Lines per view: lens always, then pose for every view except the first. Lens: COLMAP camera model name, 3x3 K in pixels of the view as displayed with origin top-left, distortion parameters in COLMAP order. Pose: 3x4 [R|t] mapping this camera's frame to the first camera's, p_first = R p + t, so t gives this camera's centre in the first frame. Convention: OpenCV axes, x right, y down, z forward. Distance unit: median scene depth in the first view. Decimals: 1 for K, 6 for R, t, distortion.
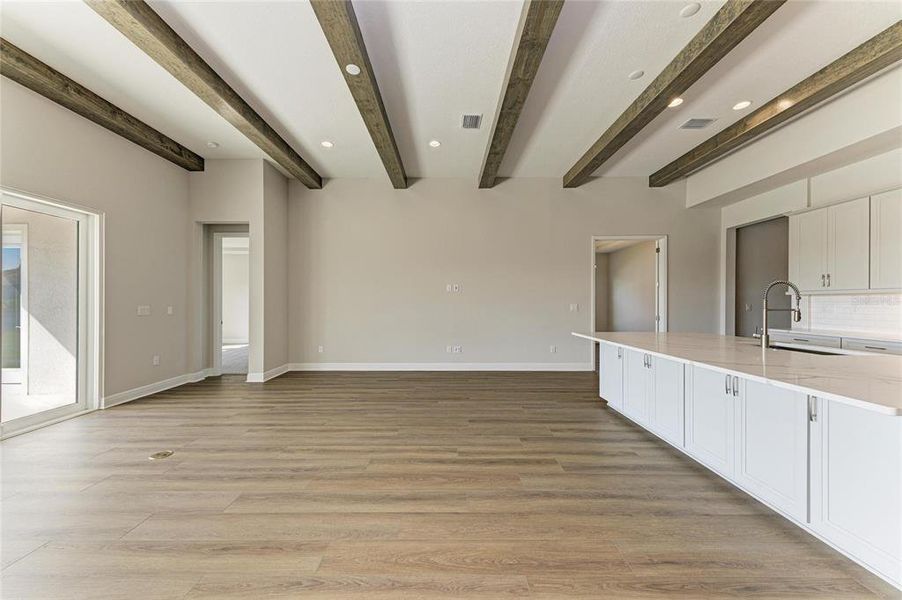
lens RADIAL K [[329.3, 0, 446.6], [0, 329.3, 303.4], [0, 0, 1]] dist [0.003667, 0.000031]
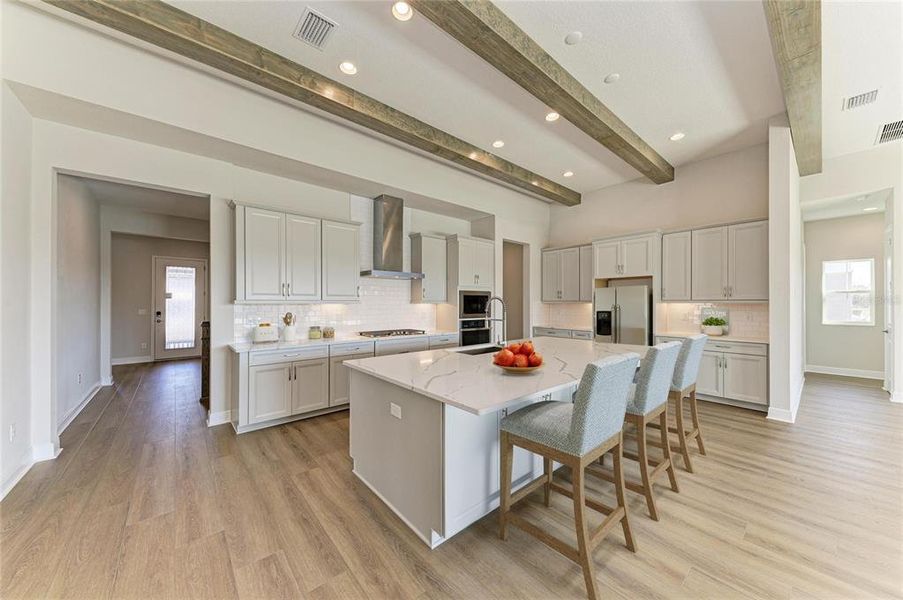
lens RADIAL K [[315.5, 0, 450.2], [0, 315.5, 302.4], [0, 0, 1]] dist [0.010364, -0.000034]
pose [[-0.648479, 0.001890, 0.761230, 0.155741], [0.001323, 0.999998, -0.001356, -0.031873], [-0.761231, 0.000128, -0.648481, 1.393194]]
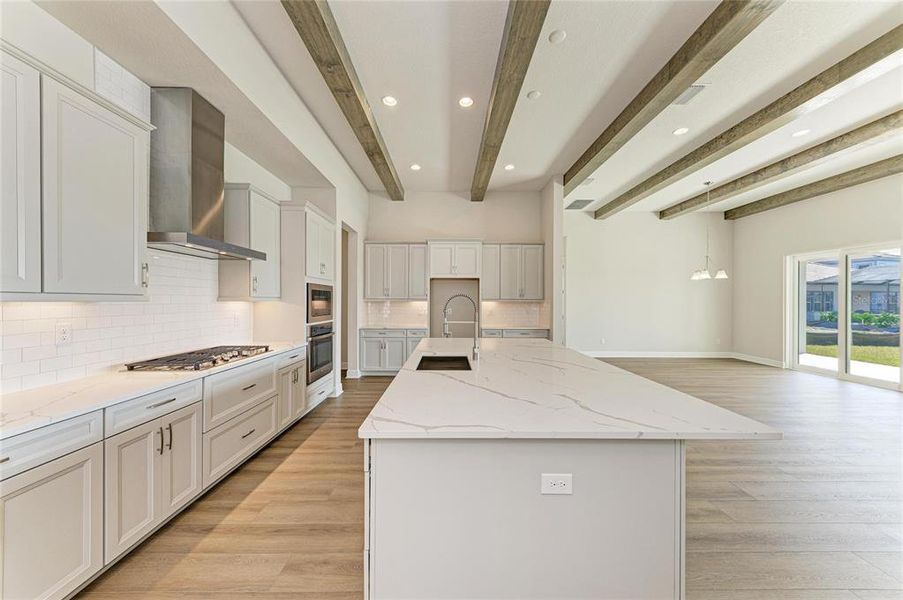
lens RADIAL K [[315.5, 0, 450.2], [0, 315.5, 302.4], [0, 0, 1]] dist [0.010364, -0.000034]
pose [[-0.999984, -0.002801, -0.004936, 0.764753], [-0.002826, 0.999983, 0.005090, -0.032637], [0.004921, 0.005104, -0.999975, 1.434838]]
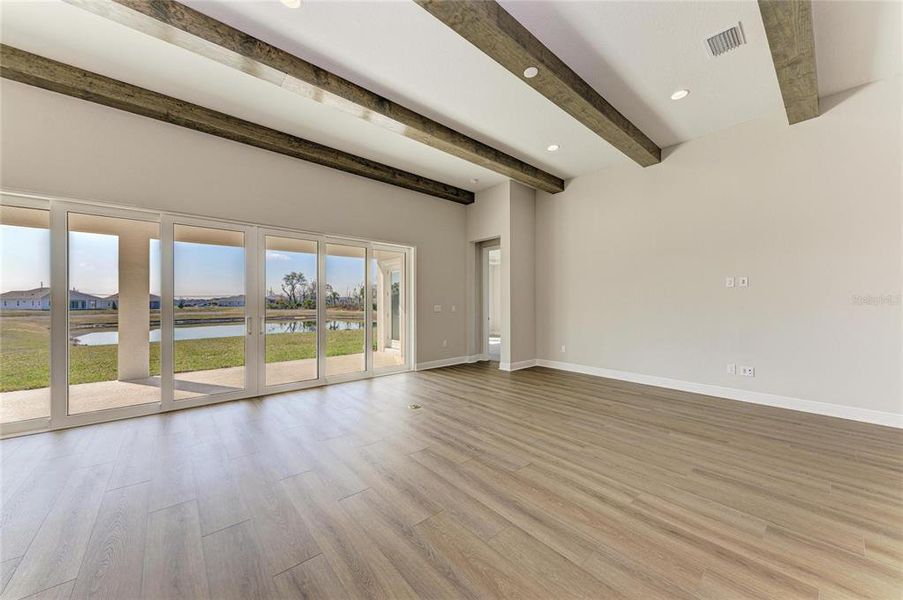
lens RADIAL K [[324.9, 0, 447.9], [0, 324.9, 301.8], [0, 0, 1]] dist [0.003428, -0.000164]
pose [[0.643381, -0.002476, -0.765542, 0.251456], [-0.002106, 0.999985, -0.005004, -0.000626], [0.765544, 0.004832, 0.643366, 0.133241]]
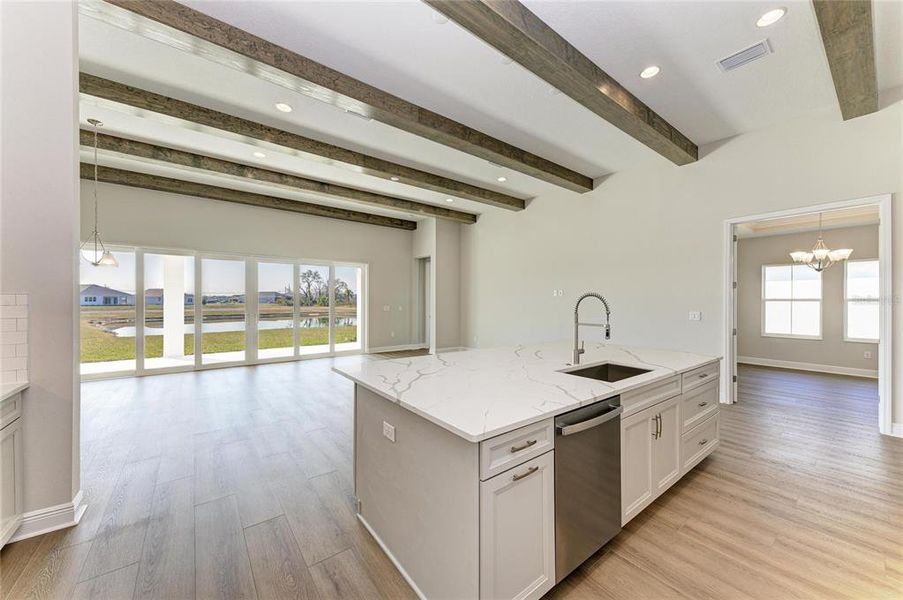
lens RADIAL K [[334.5, 0, 452.2], [0, 334.5, 301.5], [0, 0, 1]] dist [0.000912, 0.000042]
pose [[0.605910, 0.006059, -0.795510, 1.096626], [-0.006486, 0.999975, 0.002676, -0.033882], [0.795507, 0.003539, 0.605934, 0.112606]]
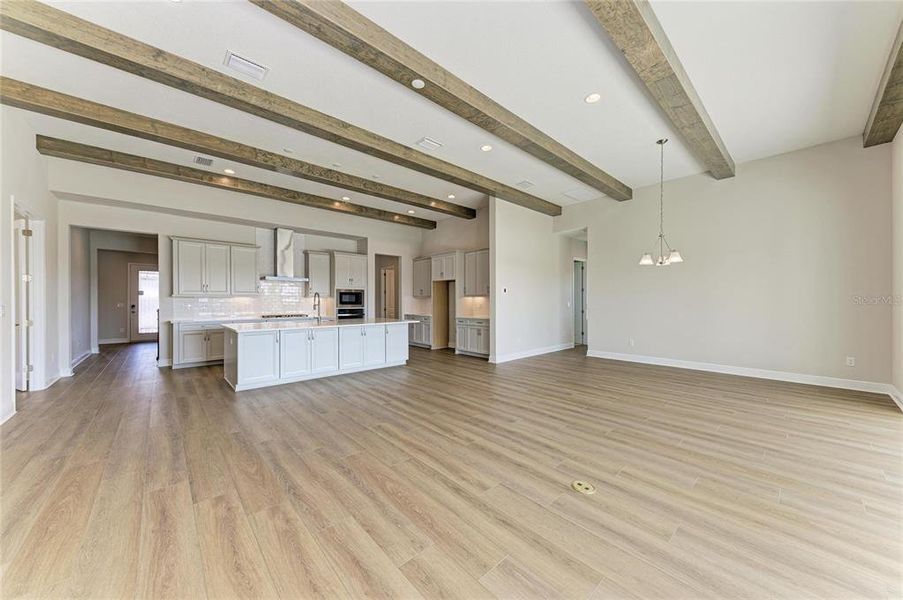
lens RADIAL K [[315.5, 0, 450.2], [0, 315.5, 302.4], [0, 0, 1]] dist [0.010364, -0.000034]
pose [[-0.668585, -0.001243, 0.743634, -0.903389], [0.002466, 0.999989, 0.003889, -0.003101], [-0.743631, 0.004434, -0.668575, 1.300929]]
